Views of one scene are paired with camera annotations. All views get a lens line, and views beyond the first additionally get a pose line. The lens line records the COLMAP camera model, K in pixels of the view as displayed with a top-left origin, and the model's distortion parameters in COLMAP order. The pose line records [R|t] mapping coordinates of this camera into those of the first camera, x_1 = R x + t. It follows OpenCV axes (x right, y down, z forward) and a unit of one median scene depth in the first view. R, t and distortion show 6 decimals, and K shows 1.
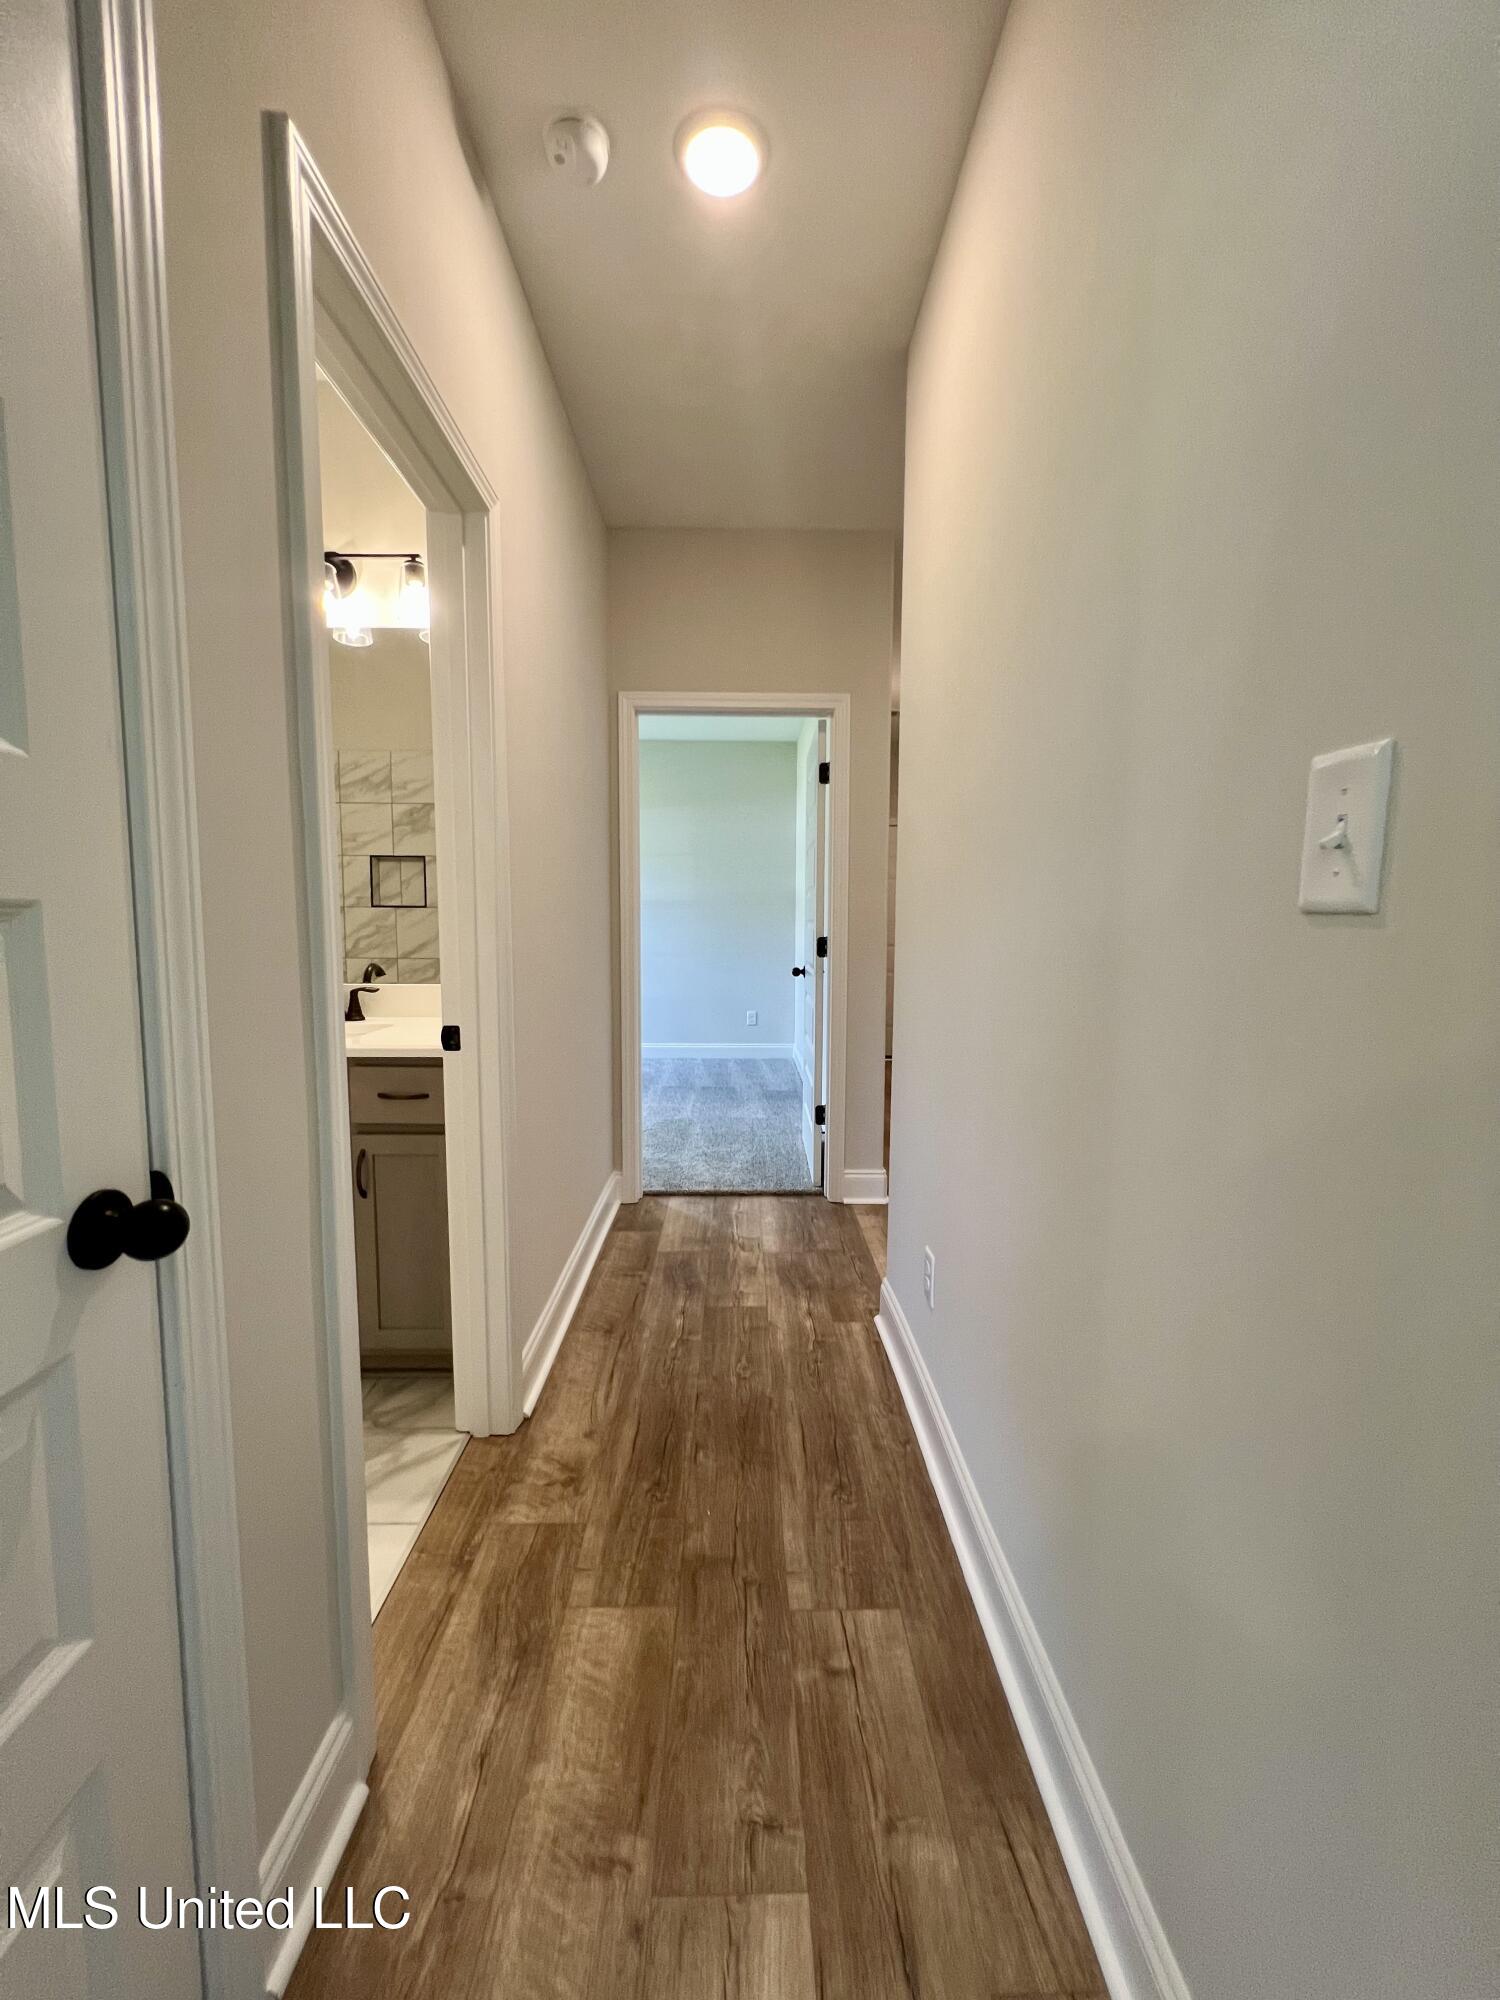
lens RADIAL K [[802.4, 0, 758.5], [0, 802.4, 1001.1], [0, 0, 1]] dist [-0.004651, 0.001535]
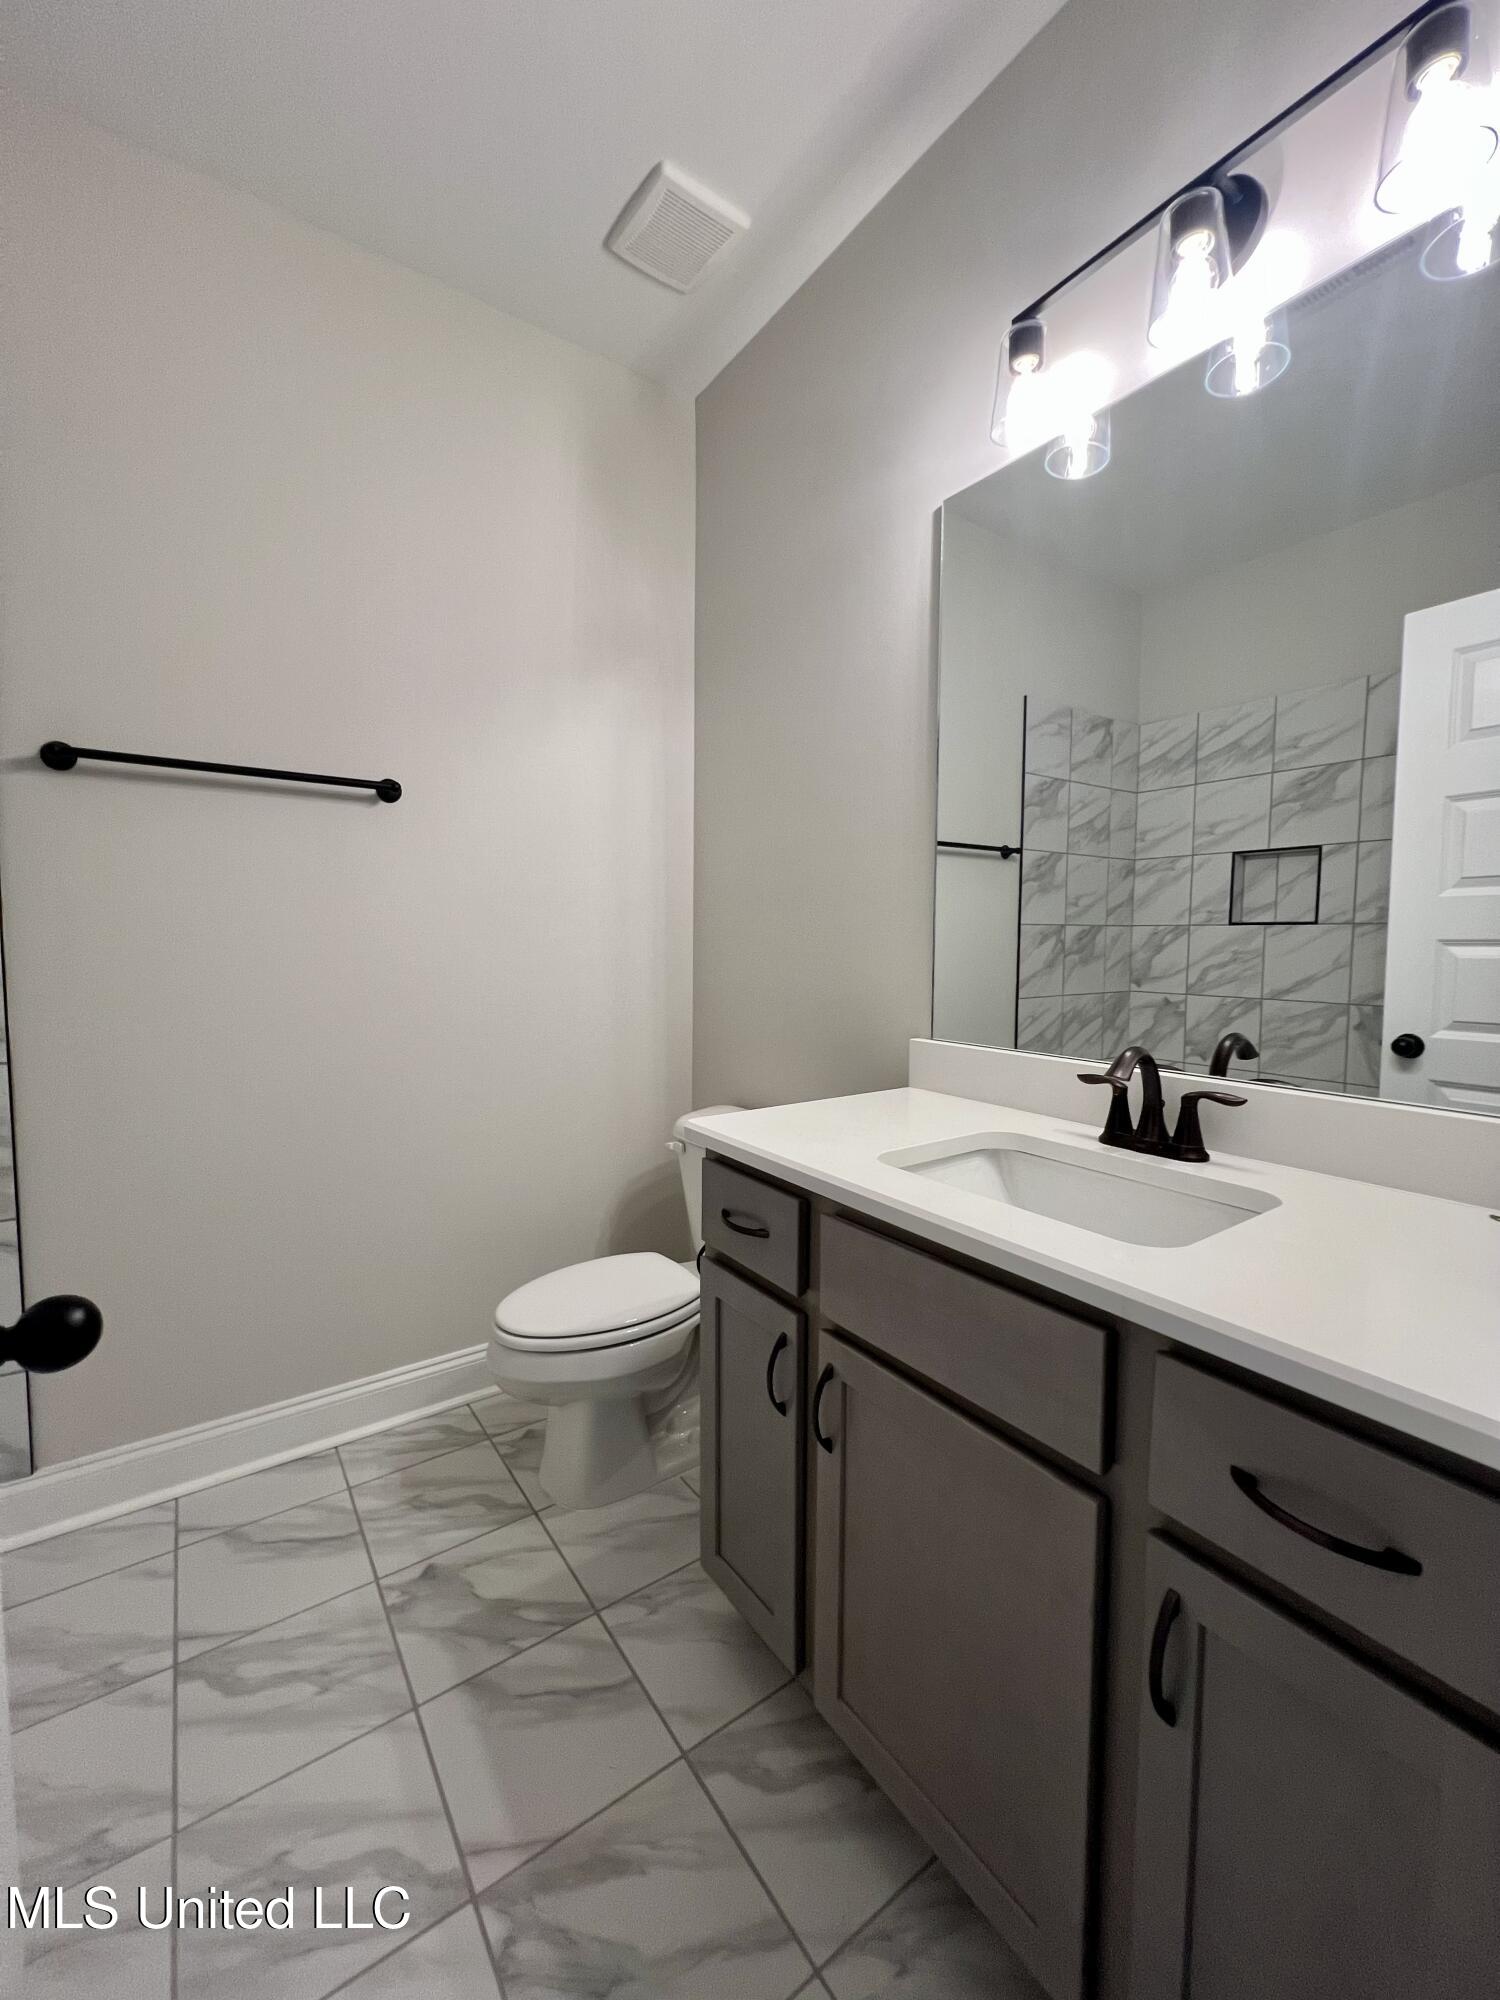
lens RADIAL K [[802.4, 0, 749.9], [0, 802.4, 993.3], [0, 0, 1]] dist [-0.004651, 0.001535]
pose [[0.558585, 0.048347, -0.828037, -0.131774], [-0.078377, 0.996910, 0.005335, -0.028056], [0.825736, 0.061919, 0.560648, 0.260799]]
